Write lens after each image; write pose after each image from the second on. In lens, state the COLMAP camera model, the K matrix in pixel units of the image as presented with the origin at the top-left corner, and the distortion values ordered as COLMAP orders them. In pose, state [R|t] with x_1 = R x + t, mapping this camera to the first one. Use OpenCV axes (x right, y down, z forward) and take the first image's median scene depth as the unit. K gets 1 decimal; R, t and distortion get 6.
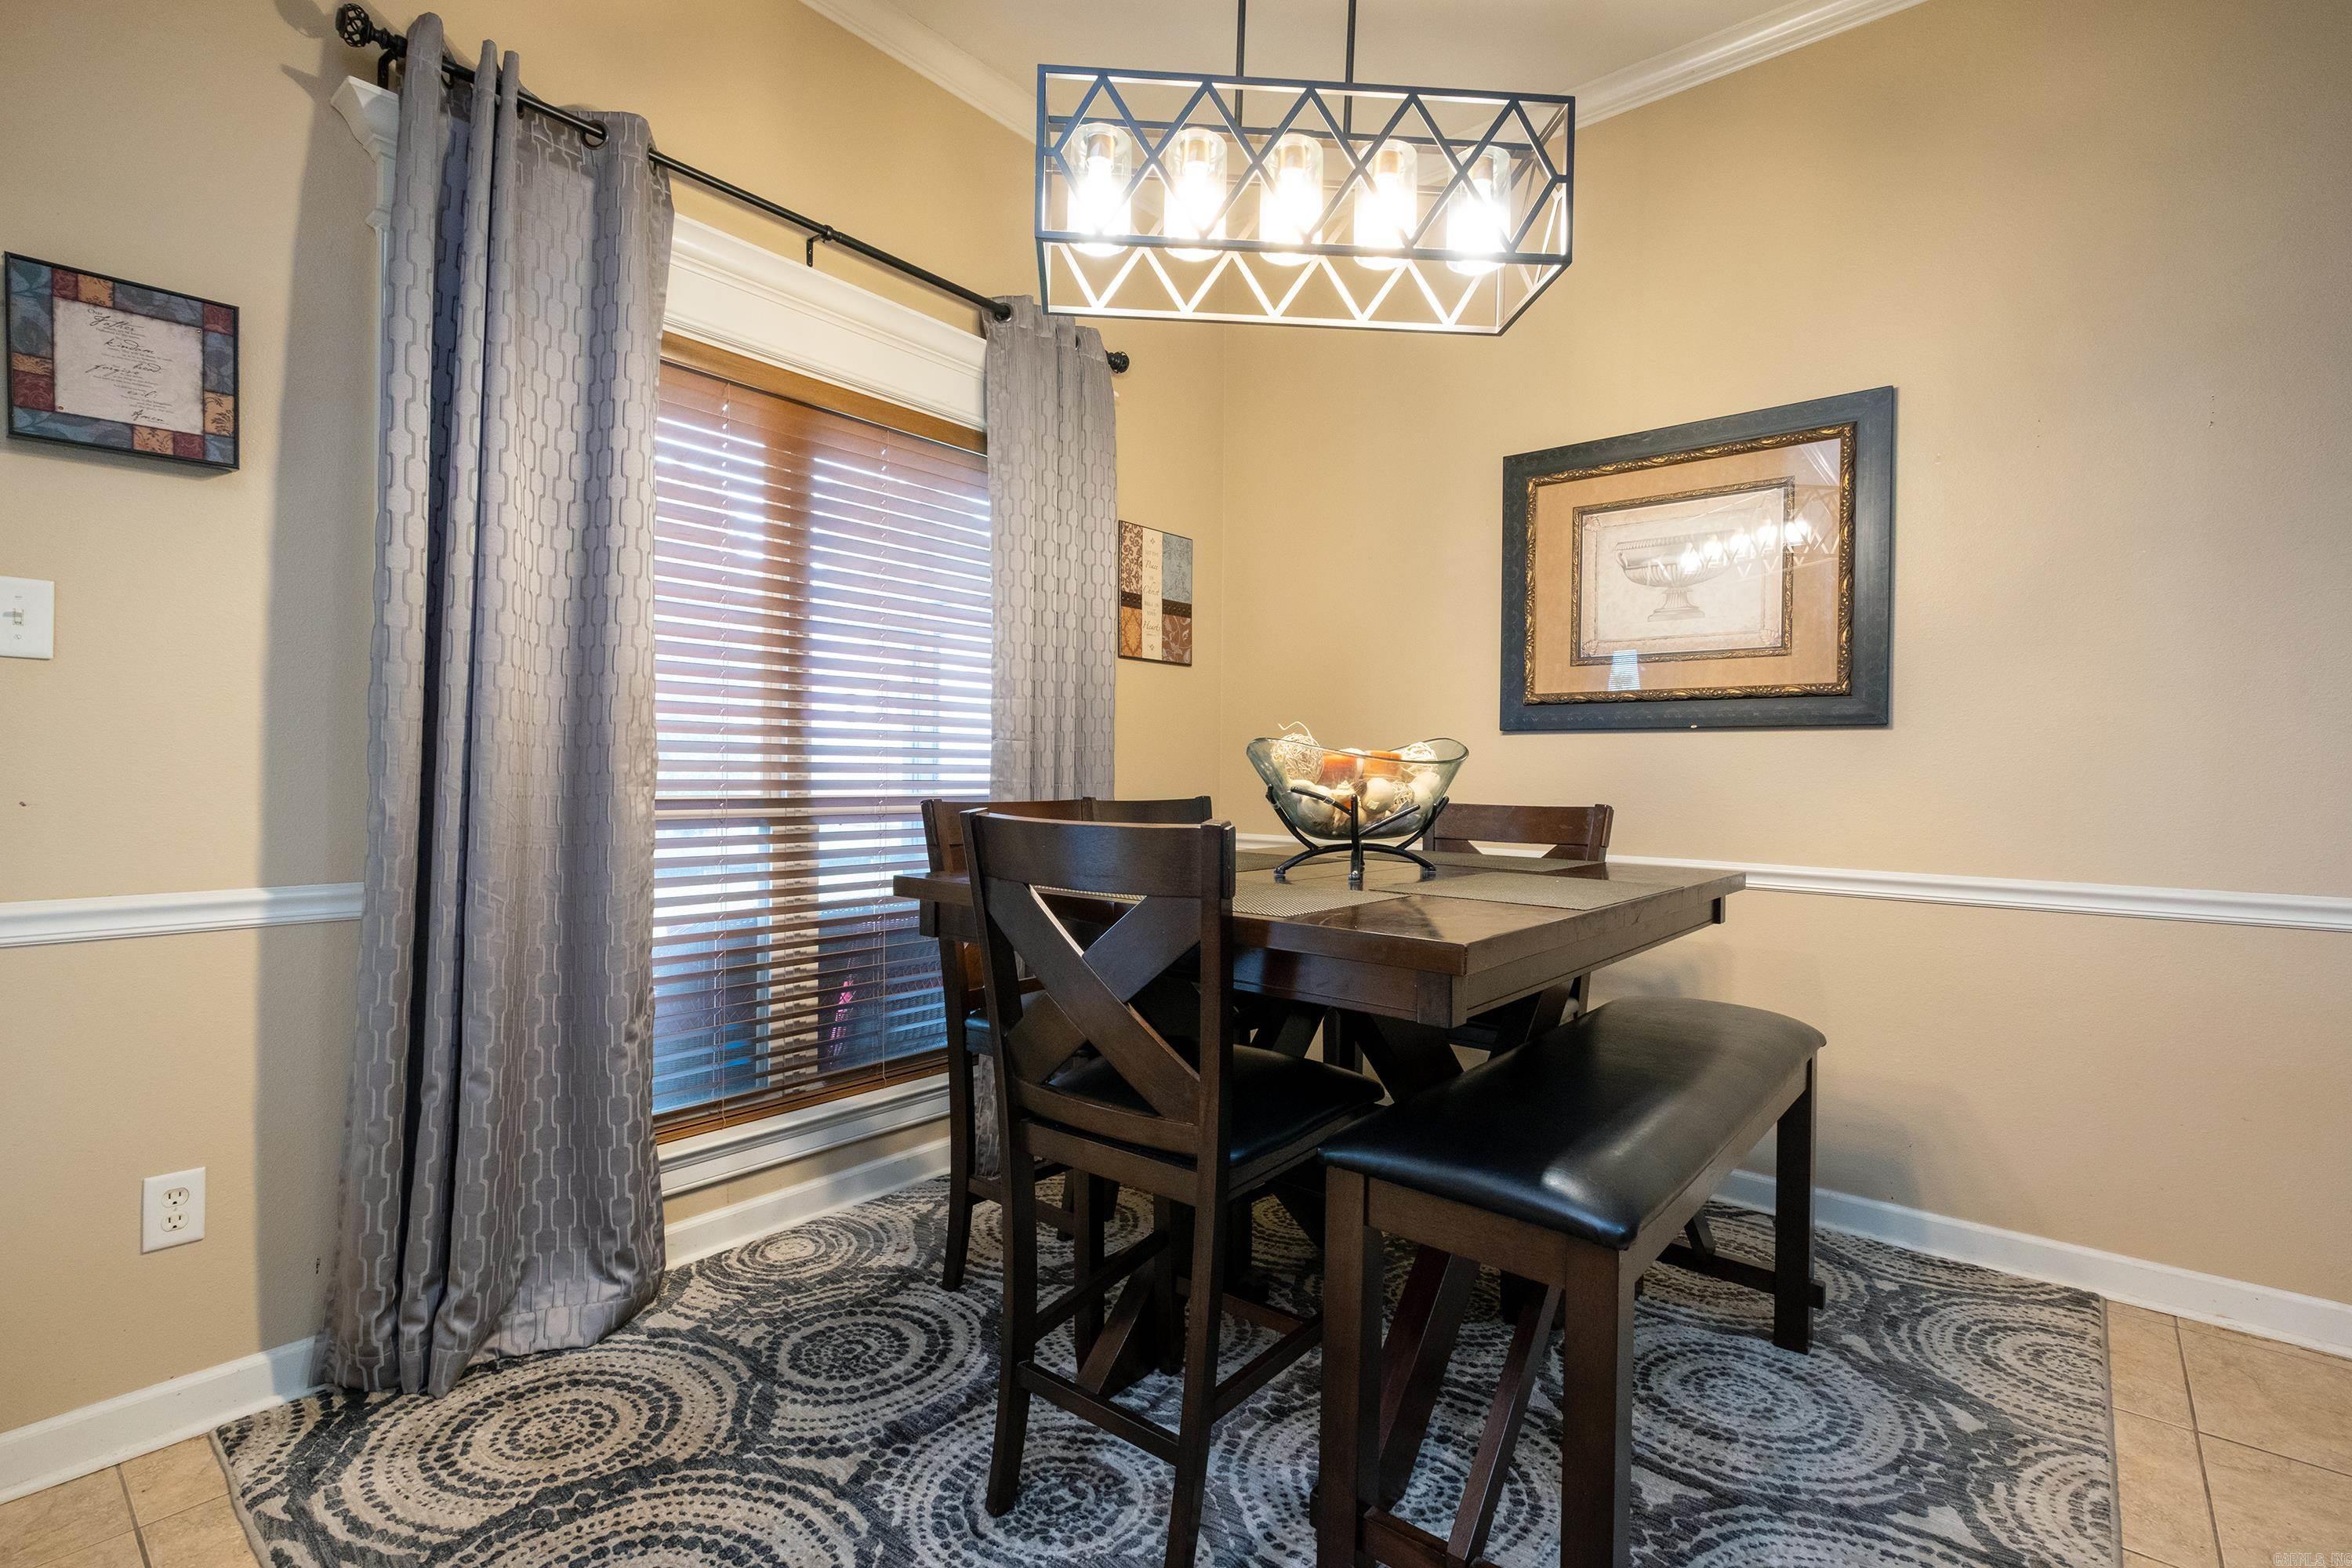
lens RADIAL K [[1066.6, 0, 1173.9], [0, 1066.6, 778.1], [0, 0, 1]] dist [-0.008898, 0.000664]
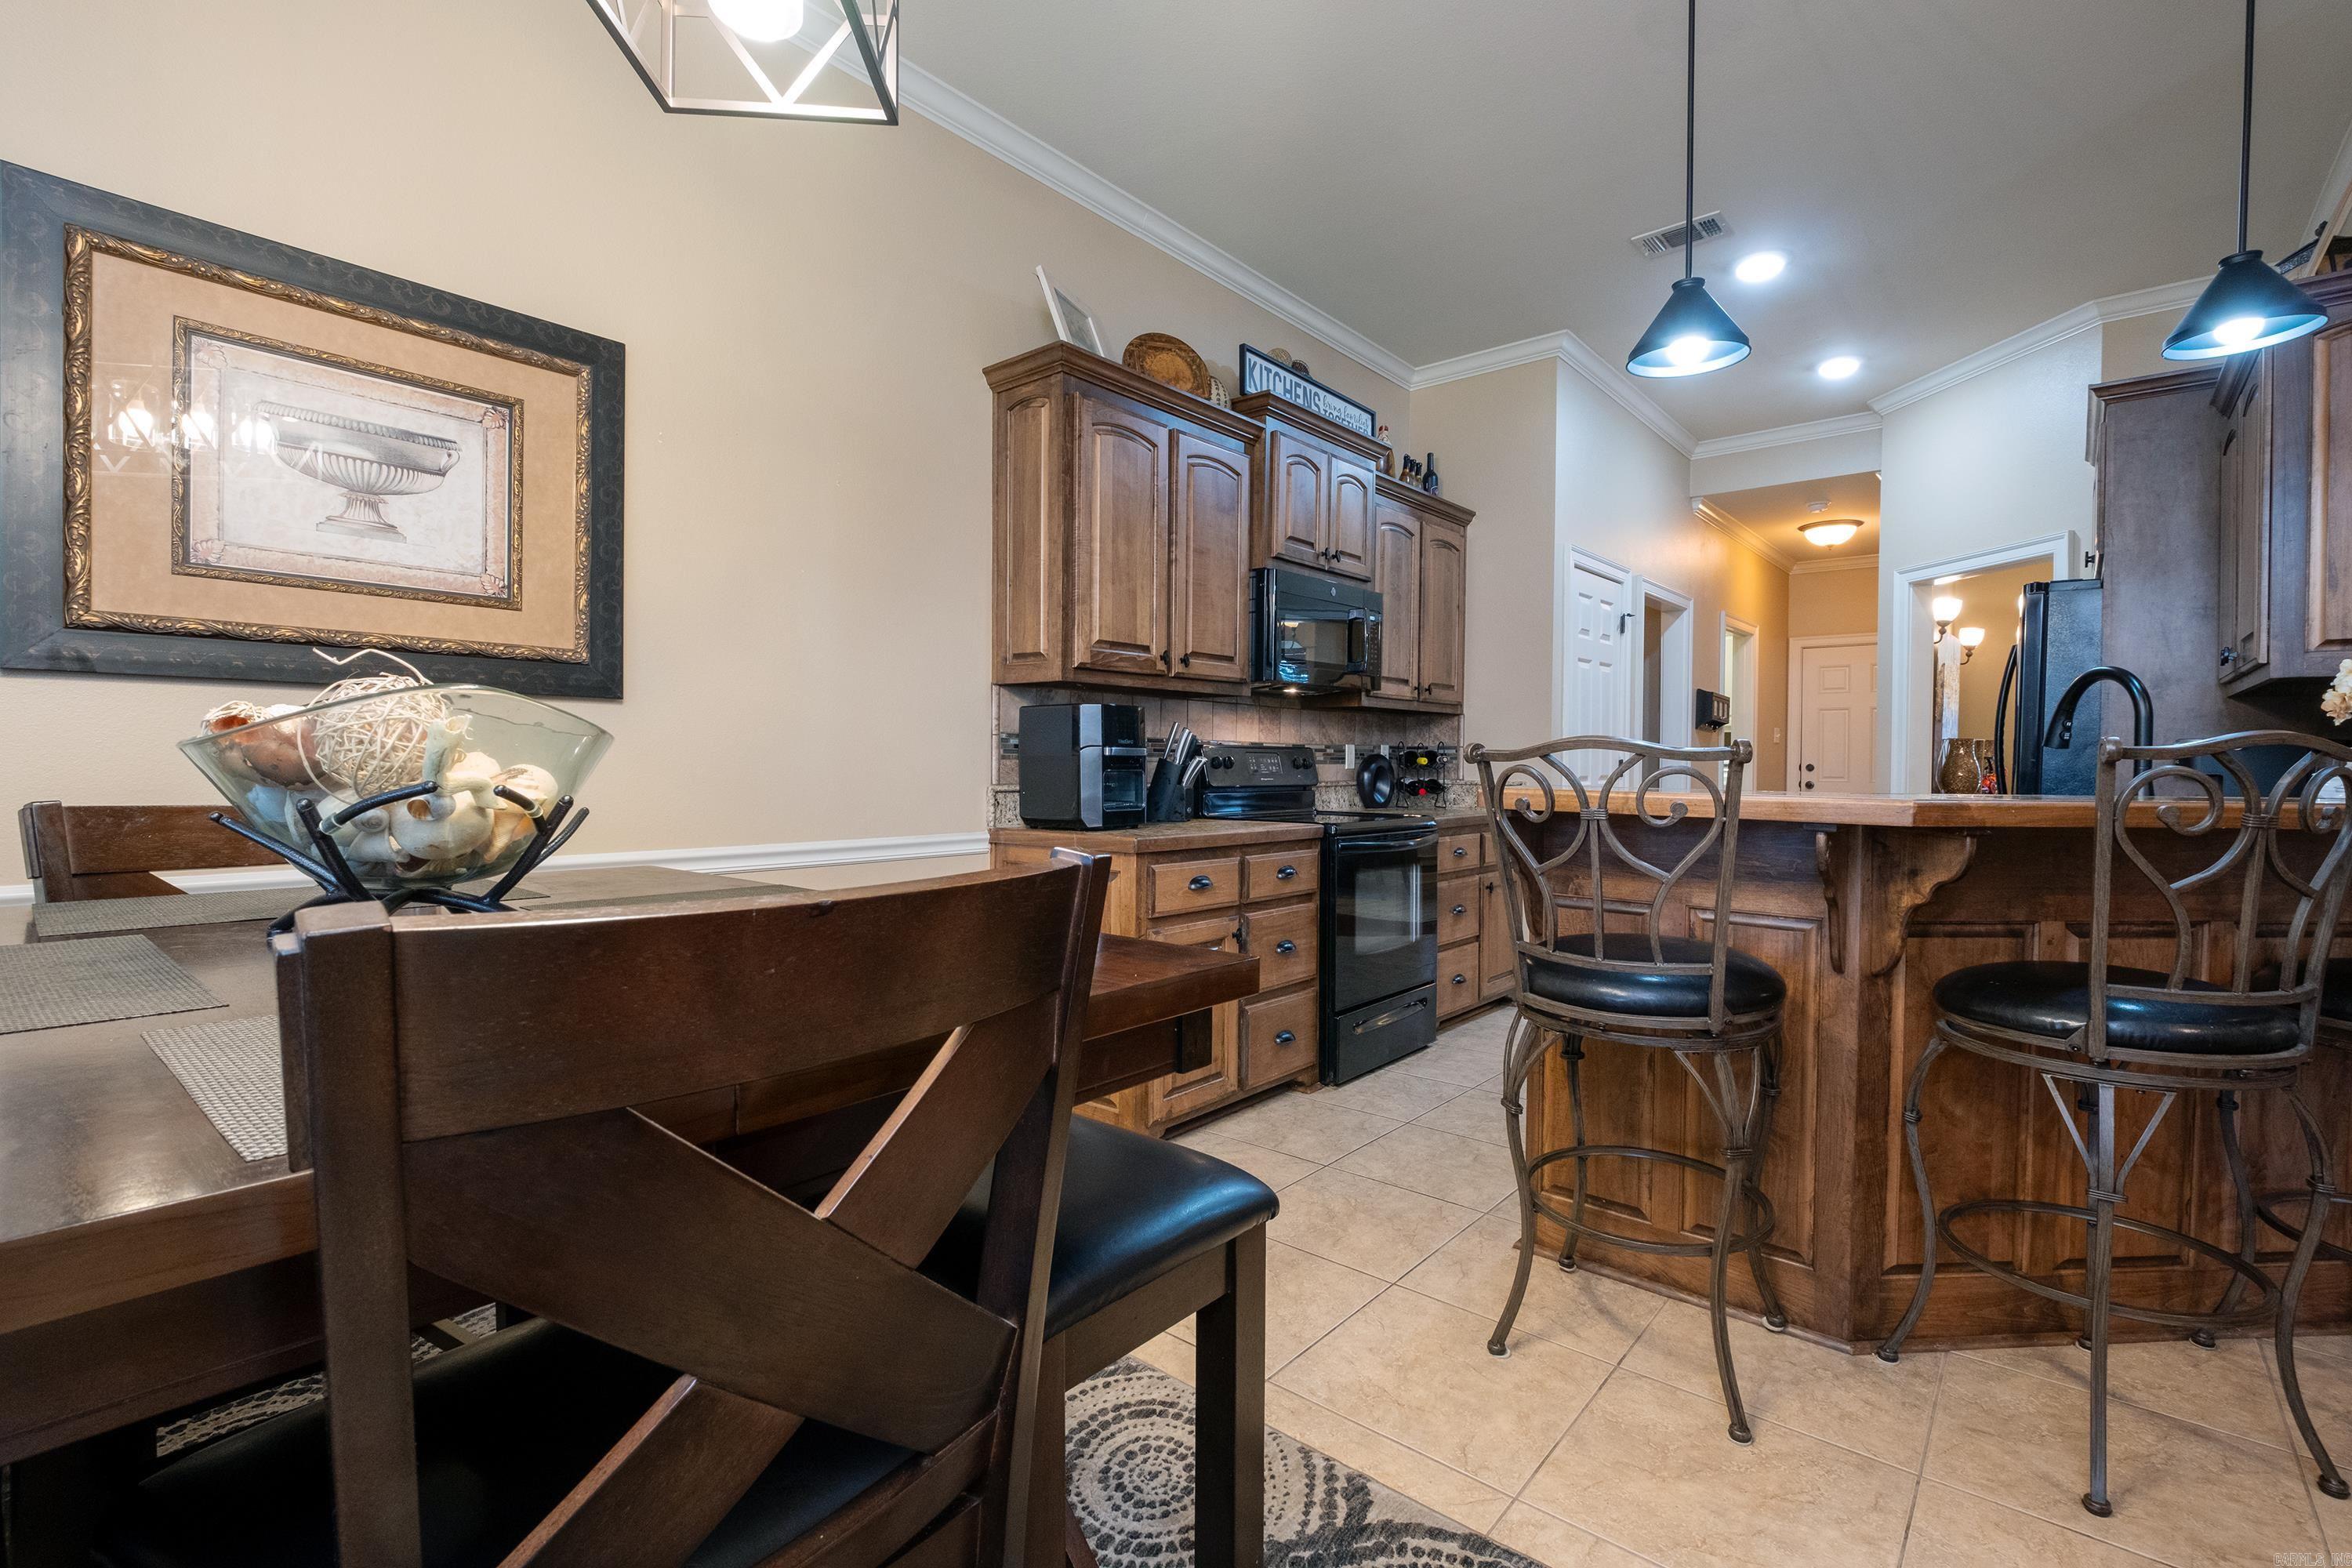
lens RADIAL K [[1066.6, 0, 1174.5], [0, 1066.6, 778.6], [0, 0, 1]] dist [-0.008898, 0.000664]
pose [[0.007911, -0.033800, 0.999397, -0.255139], [-0.013897, 0.999328, 0.033908, -0.015988], [-0.999872, -0.014157, 0.007435, 0.435962]]
